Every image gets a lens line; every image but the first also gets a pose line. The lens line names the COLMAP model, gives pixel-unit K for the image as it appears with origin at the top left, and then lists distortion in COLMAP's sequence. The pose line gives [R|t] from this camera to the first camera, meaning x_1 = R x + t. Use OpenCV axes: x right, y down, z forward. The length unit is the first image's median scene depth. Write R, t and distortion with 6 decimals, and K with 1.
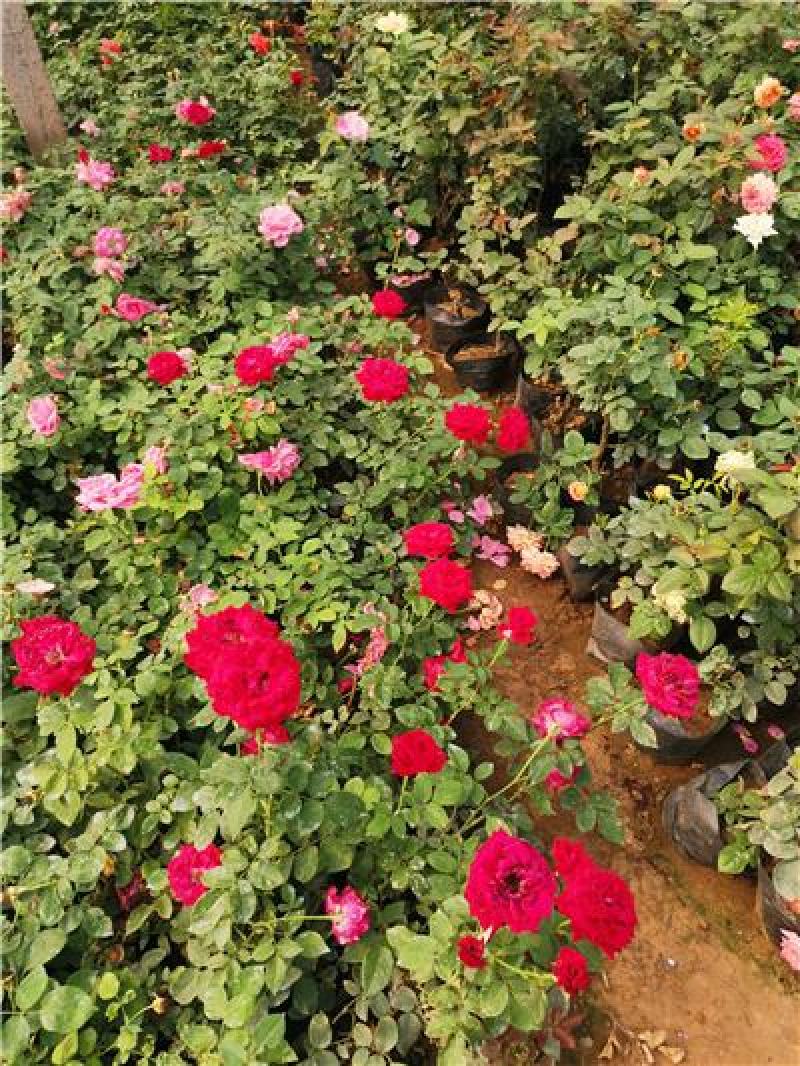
lens RADIAL K [[729.5, 0, 400.0], [0, 729.5, 533.0], [0, 0, 1]] dist [0.005033, -0.057276]
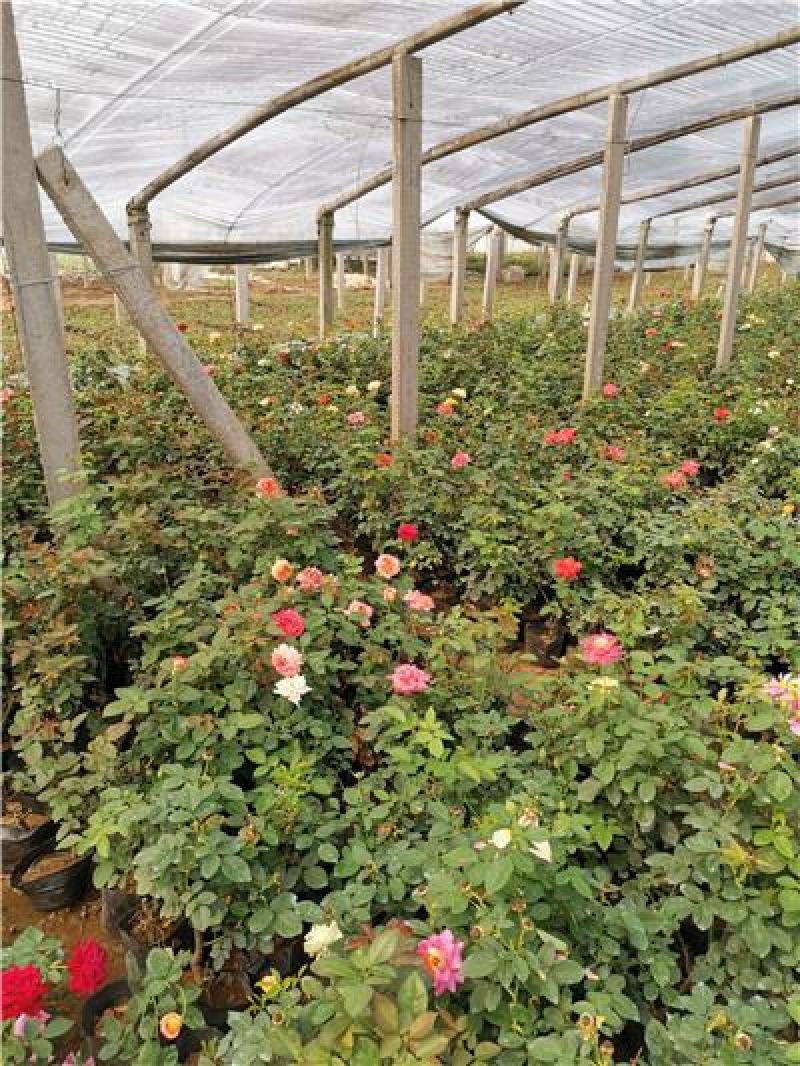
lens RADIAL K [[729.5, 0, 400.0], [0, 729.5, 533.0], [0, 0, 1]] dist [0.005033, -0.057276]
pose [[0.870675, -0.096414, 0.482317, 0.105337], [0.332569, 0.837872, -0.432861, -0.073066], [-0.362386, 0.537284, 0.761579, -0.045440]]
